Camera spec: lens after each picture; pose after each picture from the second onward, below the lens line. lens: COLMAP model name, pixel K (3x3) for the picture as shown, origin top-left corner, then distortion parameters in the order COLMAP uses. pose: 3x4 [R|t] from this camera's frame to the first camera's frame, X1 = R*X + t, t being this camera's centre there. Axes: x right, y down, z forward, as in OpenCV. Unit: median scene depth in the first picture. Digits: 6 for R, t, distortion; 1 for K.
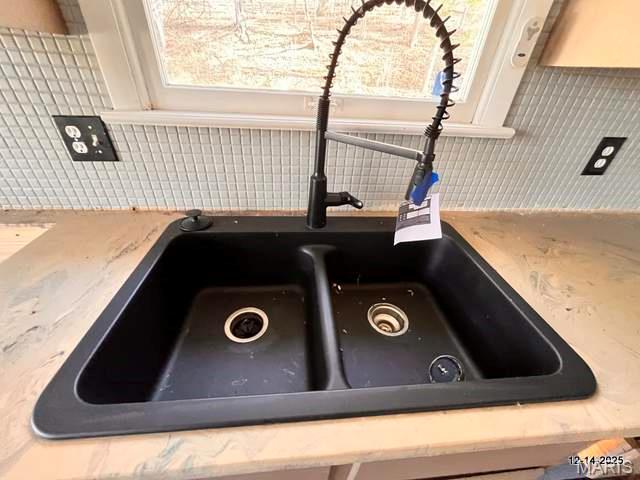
lens RADIAL K [[258.9, 0, 318.7], [0, 258.9, 238.3], [0, 0, 1]] dist [-0.010808, -0.000232]
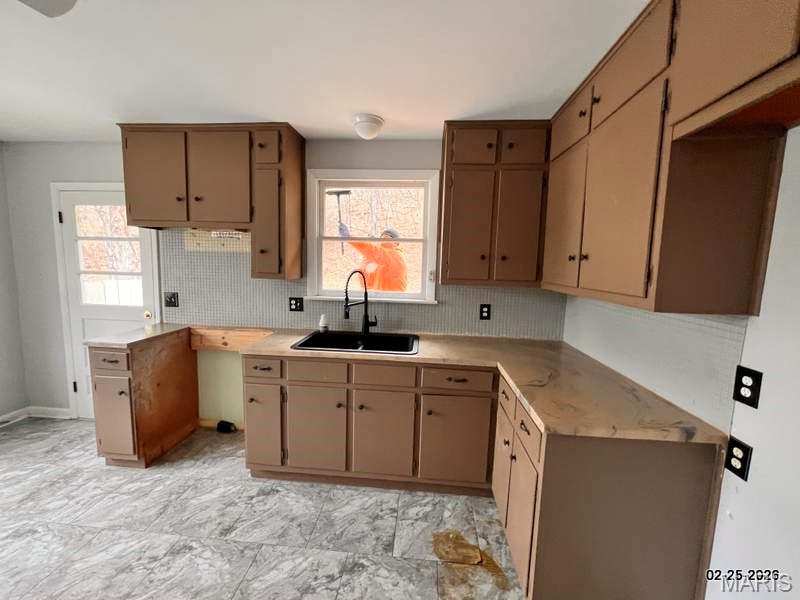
lens RADIAL K [[323.7, 0, 400.5], [0, 323.7, 299.7], [0, 0, 1]] dist [-0.010808, -0.000232]
pose [[0.986008, -0.007419, -0.166533, 1.002395], [-0.070995, 0.885188, -0.459784, 1.268318], [0.150824, 0.465173, 0.872276, -2.248241]]
